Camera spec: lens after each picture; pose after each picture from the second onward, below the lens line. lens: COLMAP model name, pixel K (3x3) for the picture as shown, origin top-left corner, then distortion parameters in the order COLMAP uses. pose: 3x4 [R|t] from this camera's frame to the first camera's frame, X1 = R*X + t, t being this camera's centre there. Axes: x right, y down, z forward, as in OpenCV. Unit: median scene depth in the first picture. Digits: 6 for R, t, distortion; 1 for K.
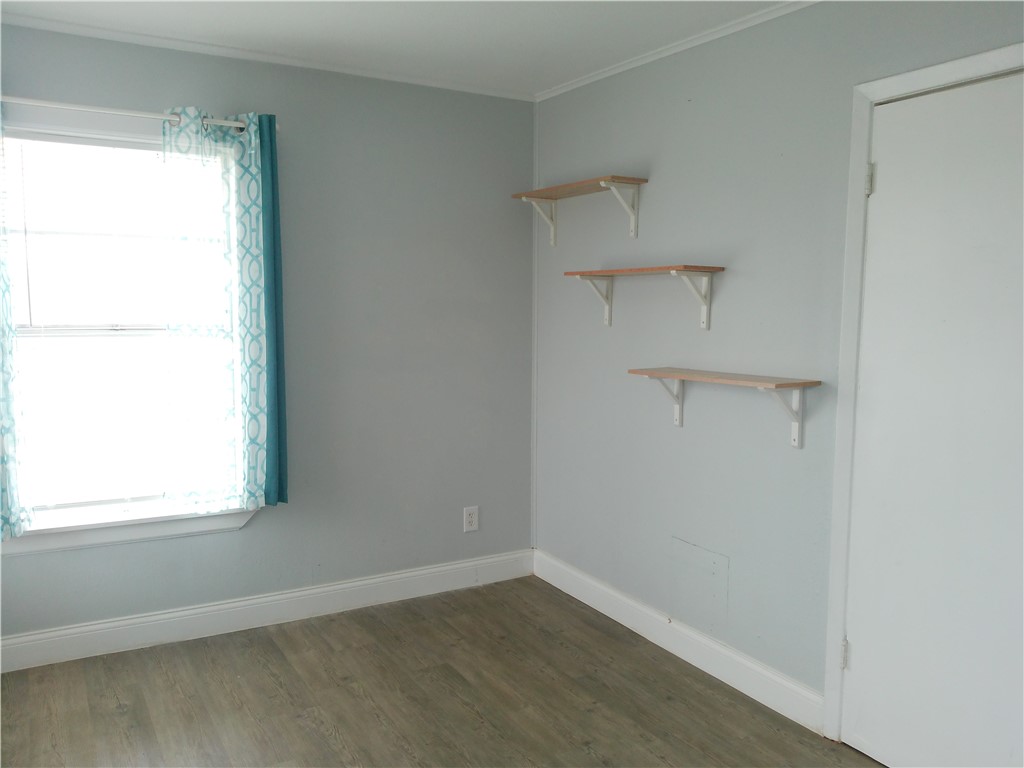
lens RADIAL K [[840.0, 0, 513.8], [0, 840.0, 385.4], [0, 0, 1]] dist [0.003255, -0.005693]
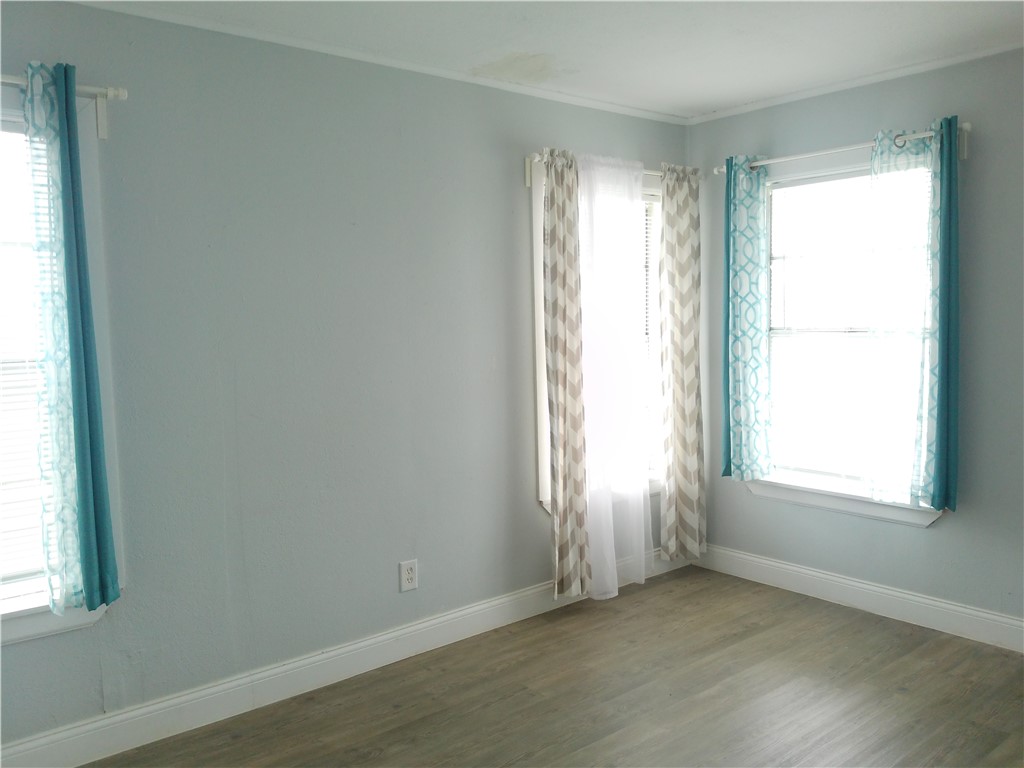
lens RADIAL K [[840.0, 0, 513.8], [0, 840.0, 385.4], [0, 0, 1]] dist [0.003255, -0.005693]
pose [[0.181650, 0.073112, -0.980642, 0.605223], [-0.074604, 0.995383, 0.060391, -0.027157], [0.980529, 0.062189, 0.186266, 0.323278]]
